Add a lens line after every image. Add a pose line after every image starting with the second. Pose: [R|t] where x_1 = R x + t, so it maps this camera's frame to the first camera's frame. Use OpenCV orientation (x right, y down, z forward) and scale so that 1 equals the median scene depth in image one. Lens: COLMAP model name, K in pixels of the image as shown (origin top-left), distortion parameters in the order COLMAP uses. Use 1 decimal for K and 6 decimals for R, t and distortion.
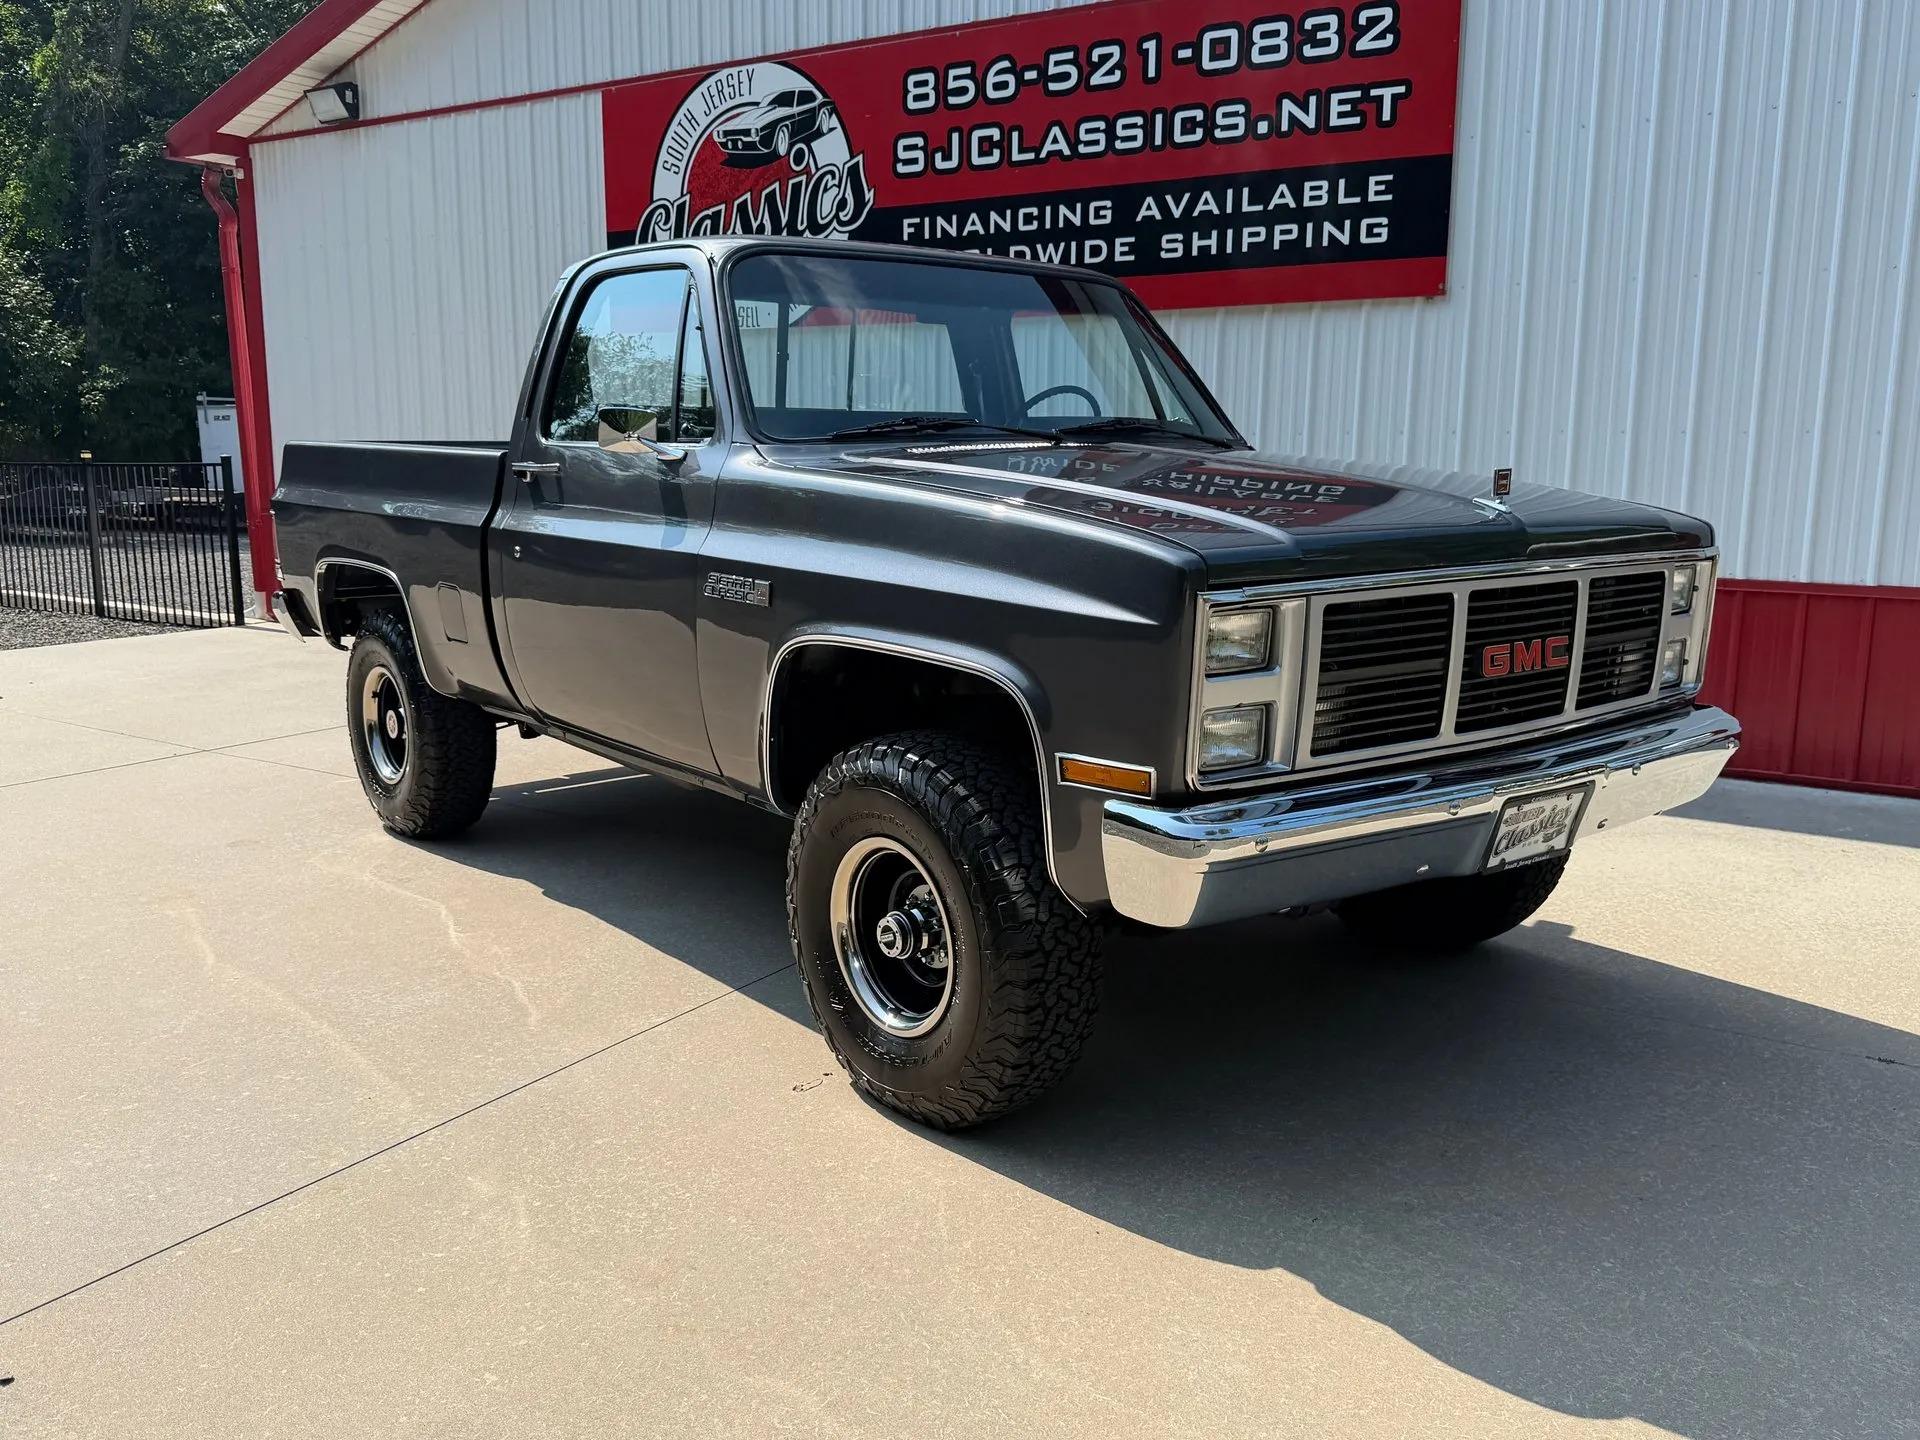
lens RADIAL K [[1568.9, 0, 954.3], [0, 1568.9, 716.8], [0, 0, 1]] dist [0.075890, -0.118135]
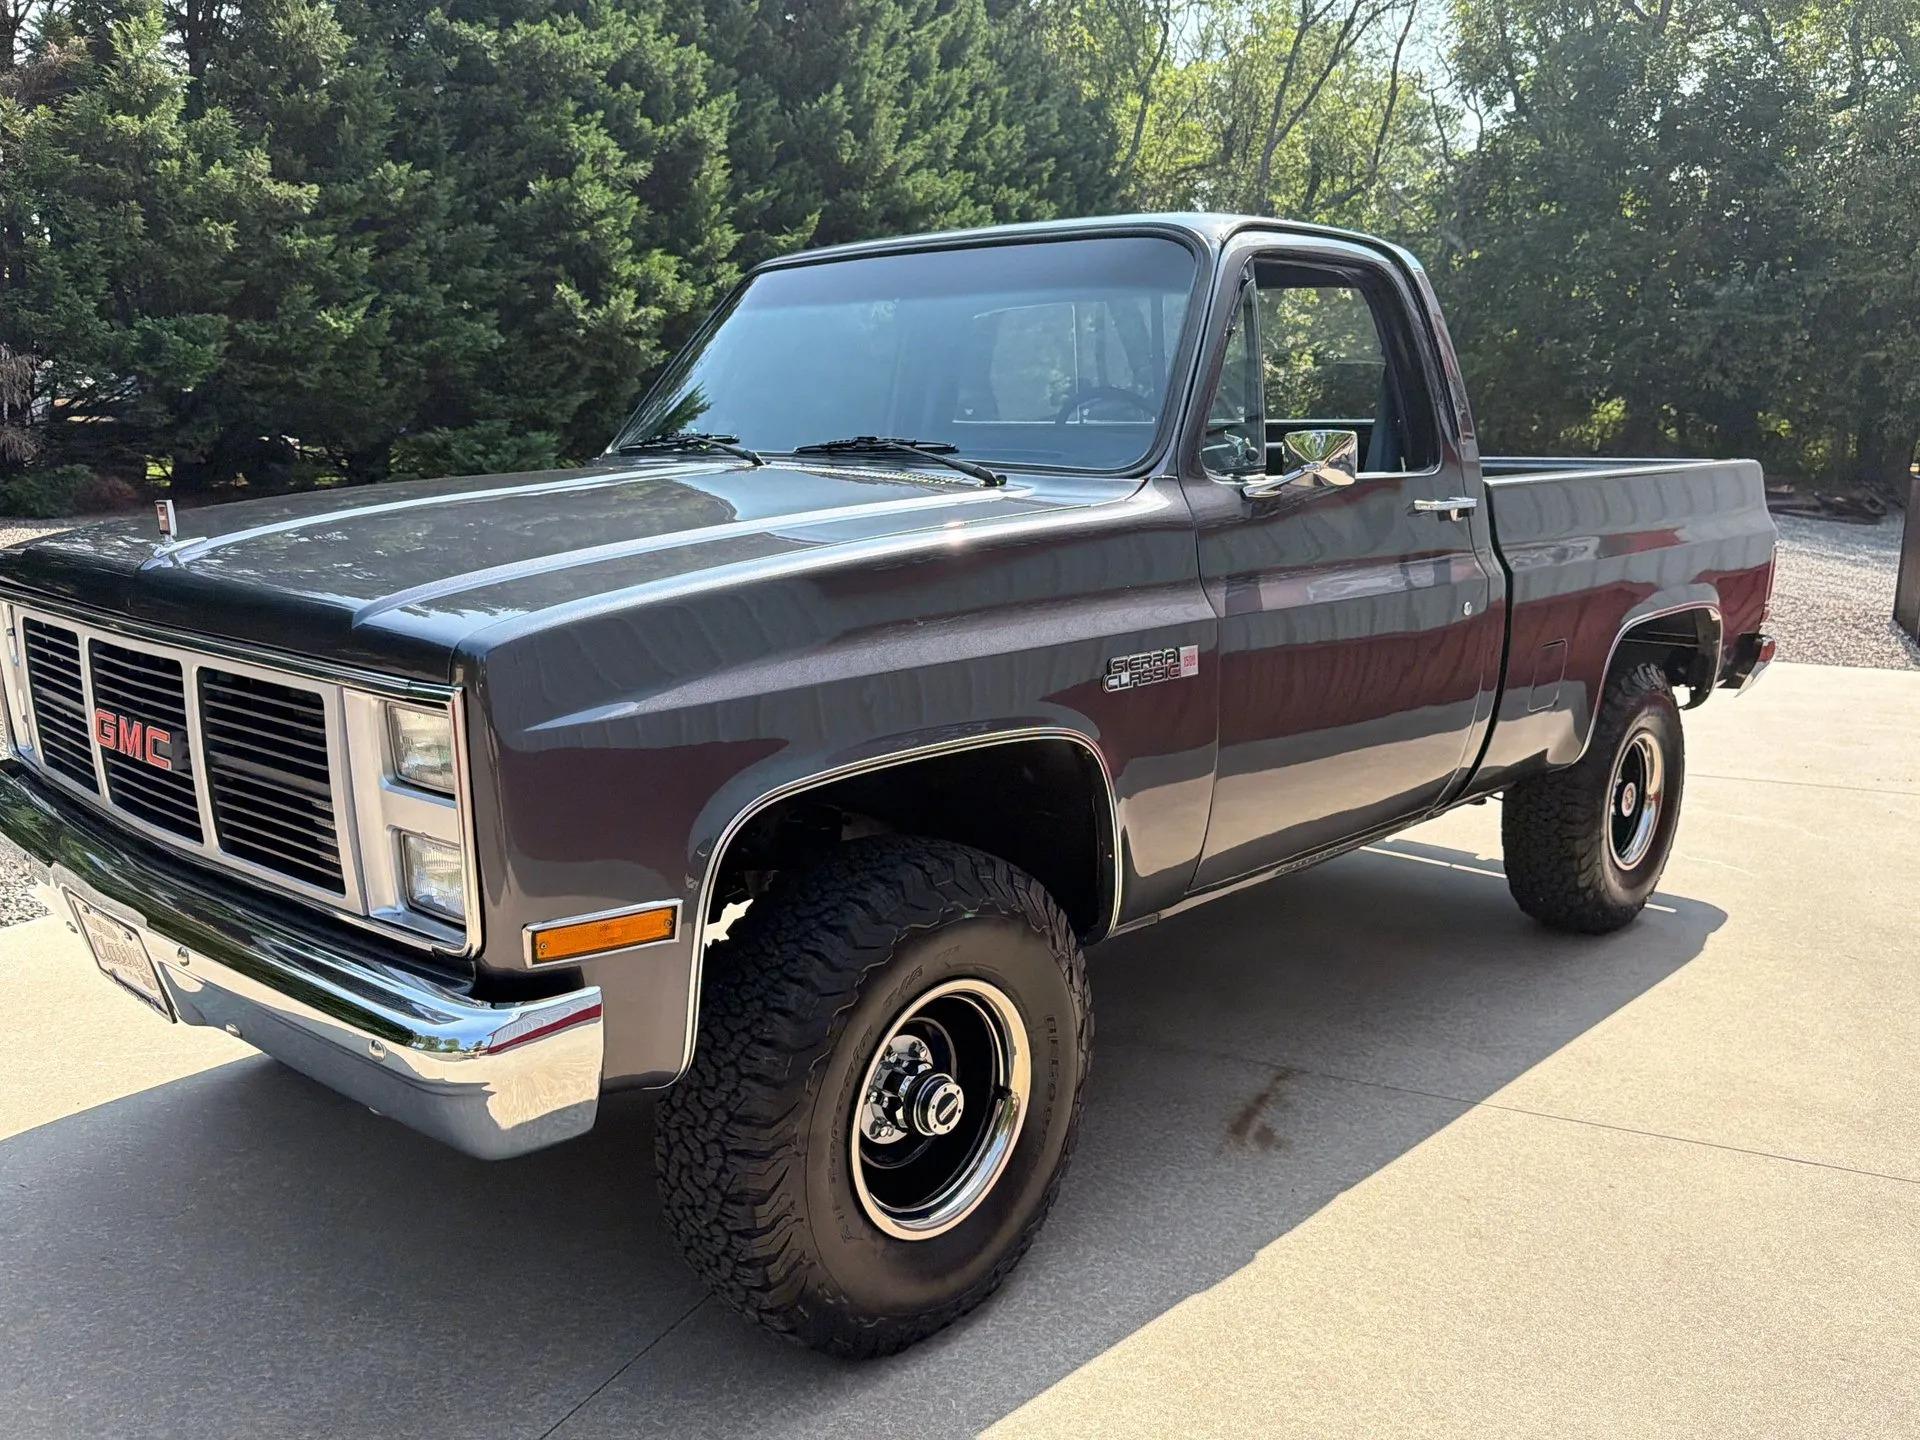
lens RADIAL K [[1571.2, 0, 954.6], [0, 1571.2, 723.4], [0, 0, 1]] dist [0.067430, -0.117211]
pose [[0.146614, 0.178667, -0.972925, 0.653134], [-0.176895, 0.972434, 0.151920, -0.131077], [0.973249, 0.149832, 0.174177, 0.692816]]
